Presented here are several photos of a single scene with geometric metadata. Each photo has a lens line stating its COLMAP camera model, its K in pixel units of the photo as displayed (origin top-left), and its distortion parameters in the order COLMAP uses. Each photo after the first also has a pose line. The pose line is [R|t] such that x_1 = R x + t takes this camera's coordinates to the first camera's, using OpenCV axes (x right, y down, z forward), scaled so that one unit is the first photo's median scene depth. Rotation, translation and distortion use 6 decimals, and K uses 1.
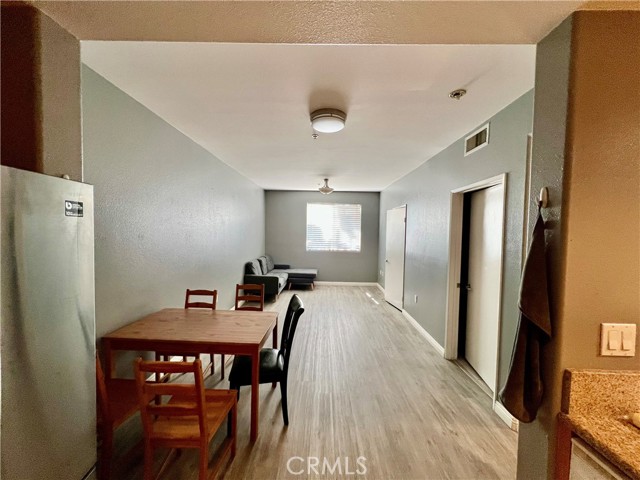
lens RADIAL K [[256.8, 0, 317.6], [0, 256.8, 239.3], [0, 0, 1]] dist [0.001371, 0.000736]
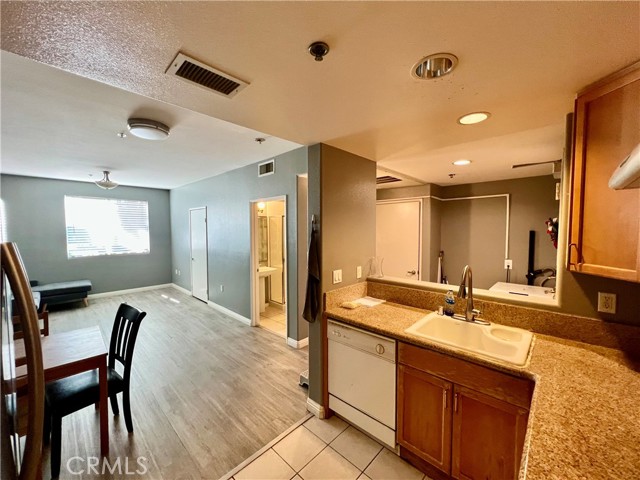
lens RADIAL K [[256.8, 0, 316.7], [0, 256.8, 241.1], [0, 0, 1]] dist [0.001371, 0.000736]
pose [[0.683067, -0.060042, 0.727883, -0.215717], [0.041805, 0.998195, 0.043109, -0.021225], [-0.729158, 0.000983, 0.684344, -0.158085]]
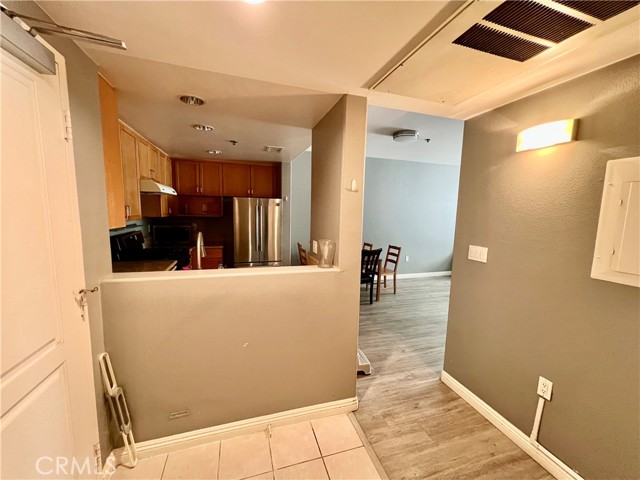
lens RADIAL K [[256.8, 0, 322.9], [0, 256.8, 237.0], [0, 0, 1]] dist [0.001371, 0.000736]
pose [[0.292534, 0.114123, -0.949421, 1.052668], [-0.051983, 0.993283, 0.103378, -0.005066], [0.954841, 0.019112, 0.296502, 0.080479]]
